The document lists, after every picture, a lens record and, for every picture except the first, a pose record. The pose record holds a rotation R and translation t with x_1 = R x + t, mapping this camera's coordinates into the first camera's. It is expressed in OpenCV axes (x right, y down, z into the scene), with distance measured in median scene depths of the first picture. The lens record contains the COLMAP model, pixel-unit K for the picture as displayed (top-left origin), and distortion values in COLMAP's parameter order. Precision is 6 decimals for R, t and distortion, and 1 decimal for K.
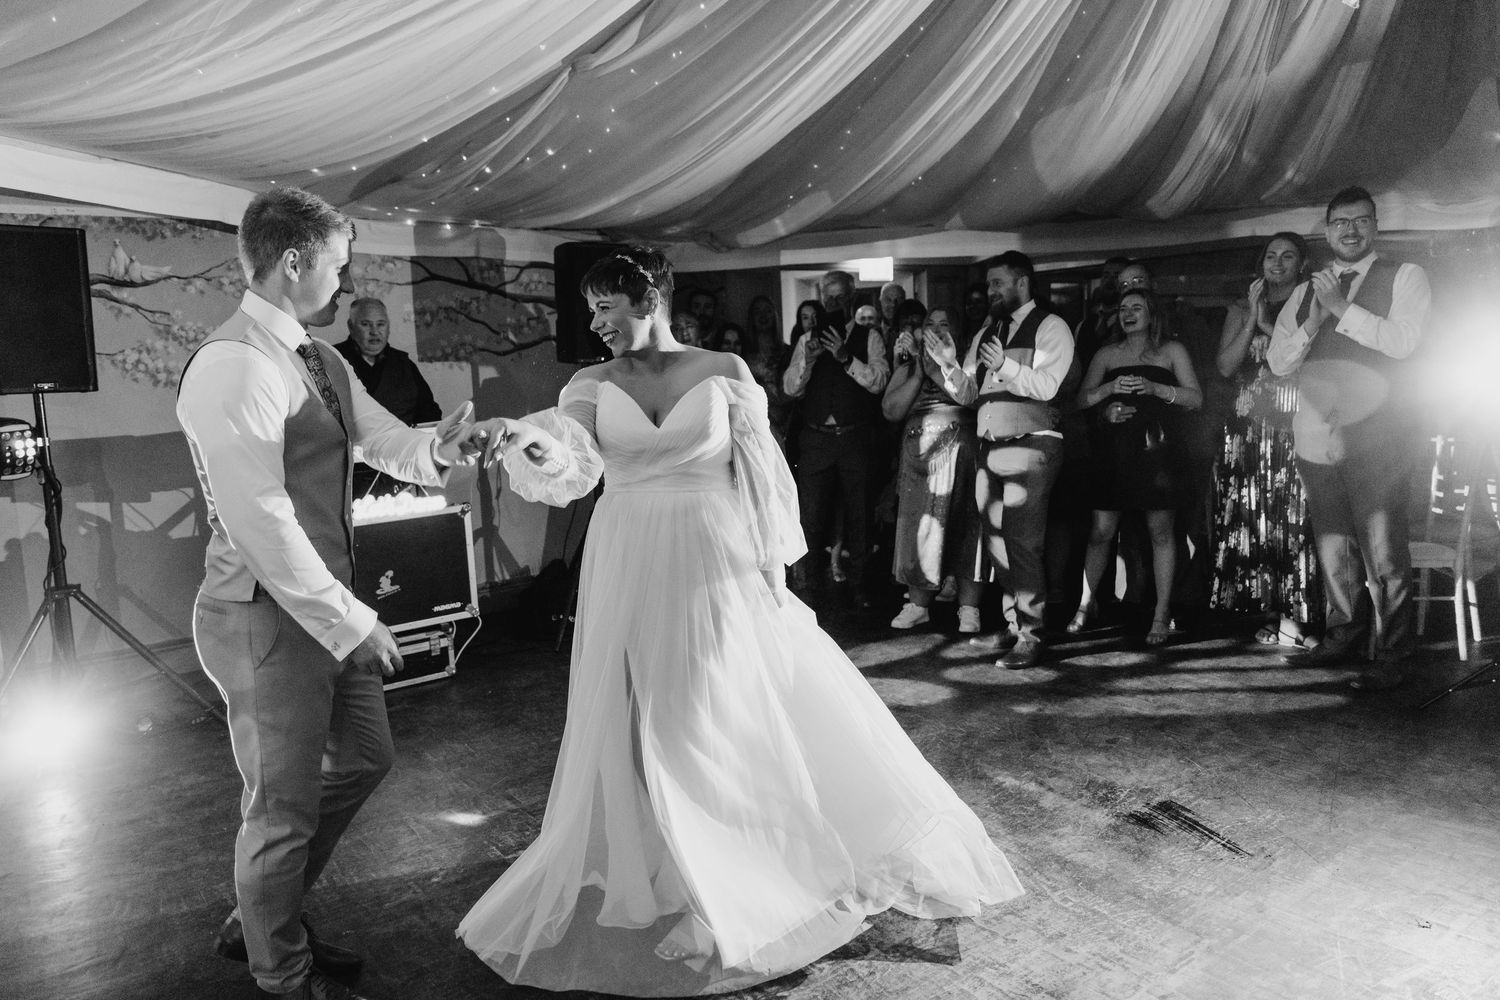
lens RADIAL K [[972.7, 0, 701.9], [0, 972.7, 522.2], [0, 0, 1]] dist [0.000750, 0.001652]
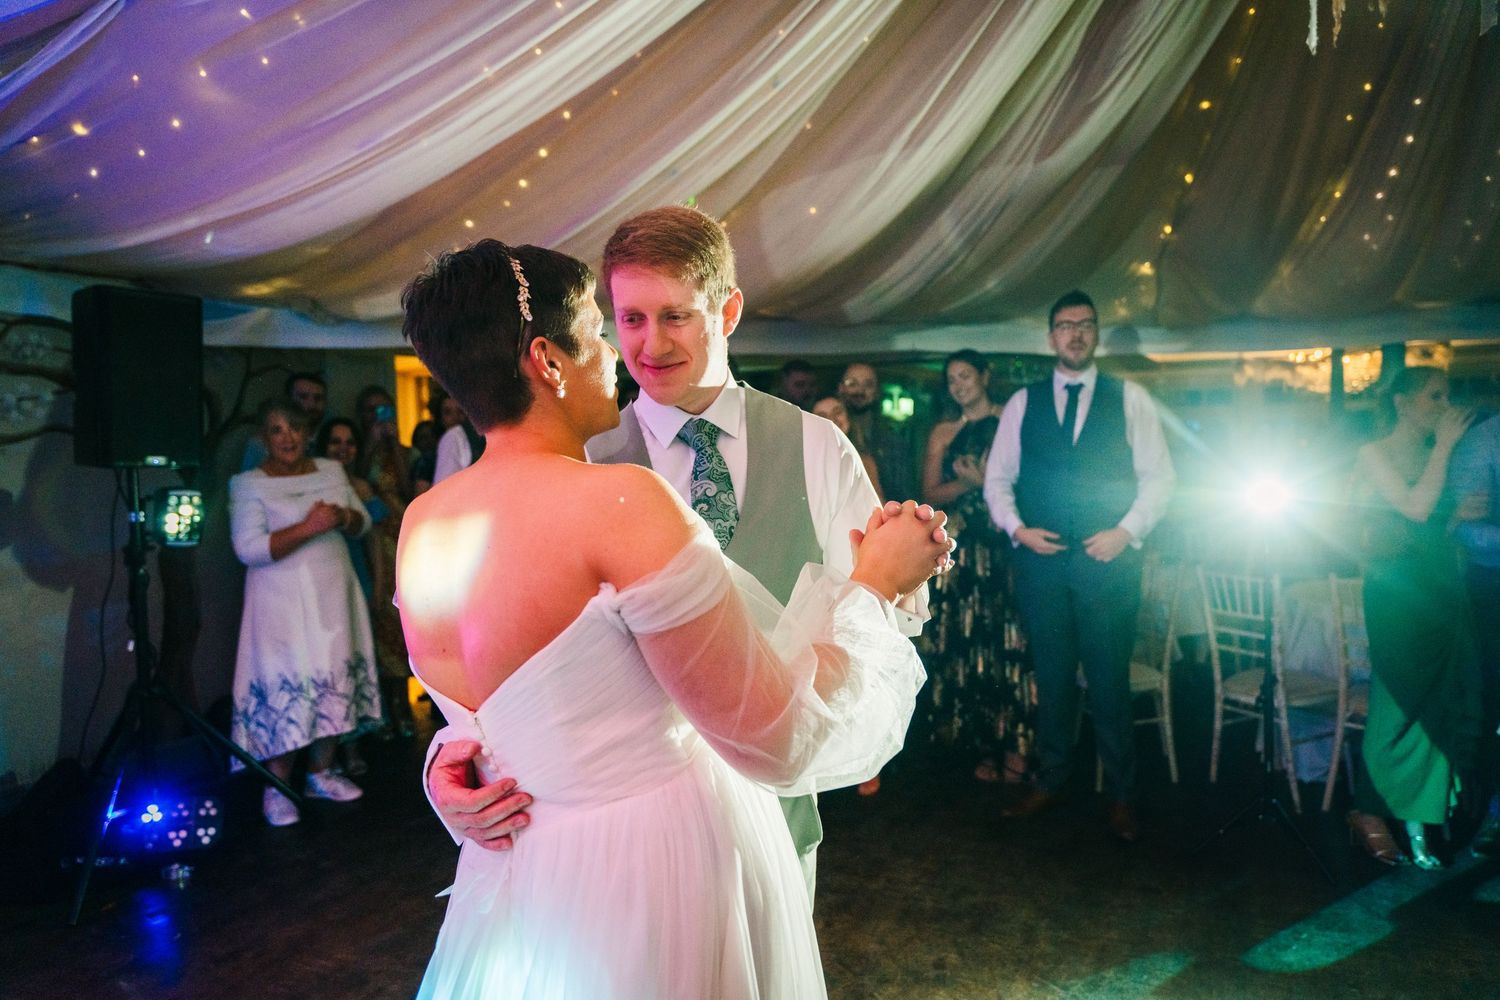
lens RADIAL K [[972.7, 0, 701.9], [0, 972.7, 522.2], [0, 0, 1]] dist [0.000750, 0.001652]
pose [[0.899453, -0.007071, 0.436960, -0.062940], [0.052555, 0.994363, -0.092090, -0.048618], [-0.433846, 0.105795, 0.894754, 0.263095]]
